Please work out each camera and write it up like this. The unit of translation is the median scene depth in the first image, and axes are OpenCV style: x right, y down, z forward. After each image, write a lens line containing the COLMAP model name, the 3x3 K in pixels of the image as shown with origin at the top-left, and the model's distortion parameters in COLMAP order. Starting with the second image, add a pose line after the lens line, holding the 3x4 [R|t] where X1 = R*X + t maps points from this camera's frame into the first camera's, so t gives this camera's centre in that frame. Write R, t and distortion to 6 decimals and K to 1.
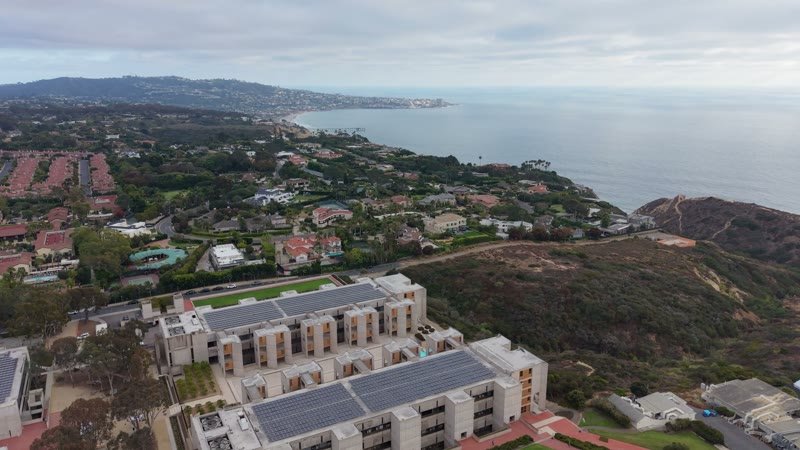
lens RADIAL K [[567.8, 0, 400.0], [0, 567.8, 225.0], [0, 0, 1]] dist [0.052145, -0.068924]
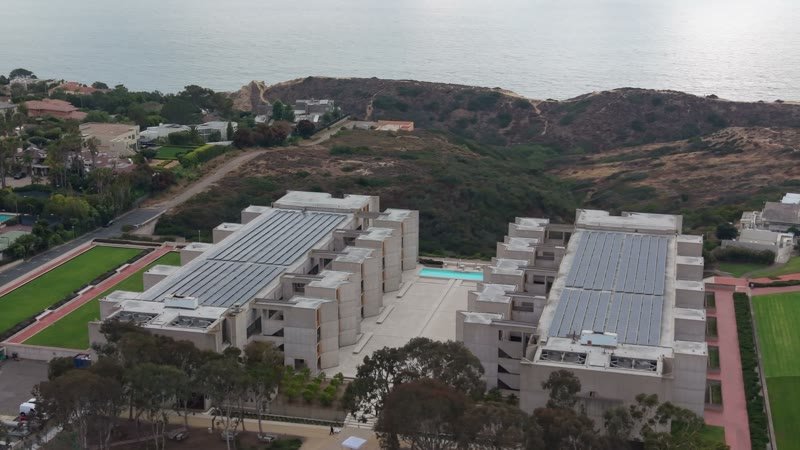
lens RADIAL K [[1127.3, 0, 400.0], [0, 1127.3, 225.0], [0, 0, 1]] dist [0.231826, -0.873533]
pose [[0.669503, -0.184725, 0.719474, -0.504246], [0.173855, 0.980650, 0.090002, 0.025891], [-0.722177, 0.064827, 0.688664, 0.110775]]
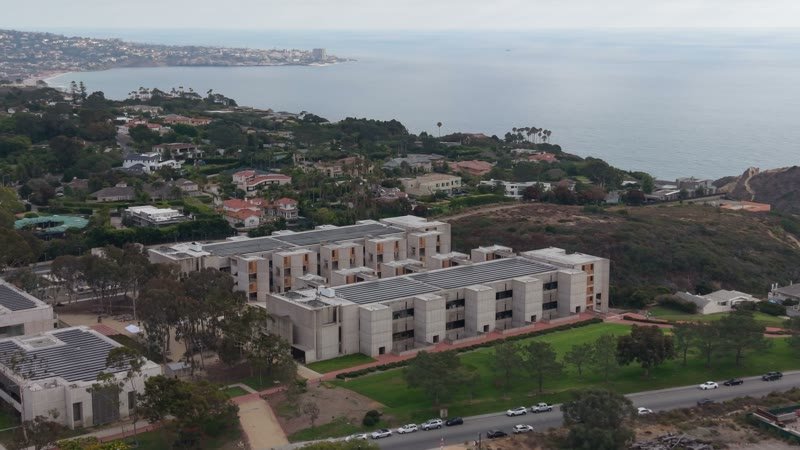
lens RADIAL K [[1127.3, 0, 400.0], [0, 1127.3, 225.0], [0, 0, 1]] dist [0.231826, -0.873533]
pose [[0.989010, -0.025855, 0.145572, -0.167260], [0.035642, 0.997246, -0.065035, 0.138767], [-0.143490, 0.069509, 0.987208, -0.380108]]
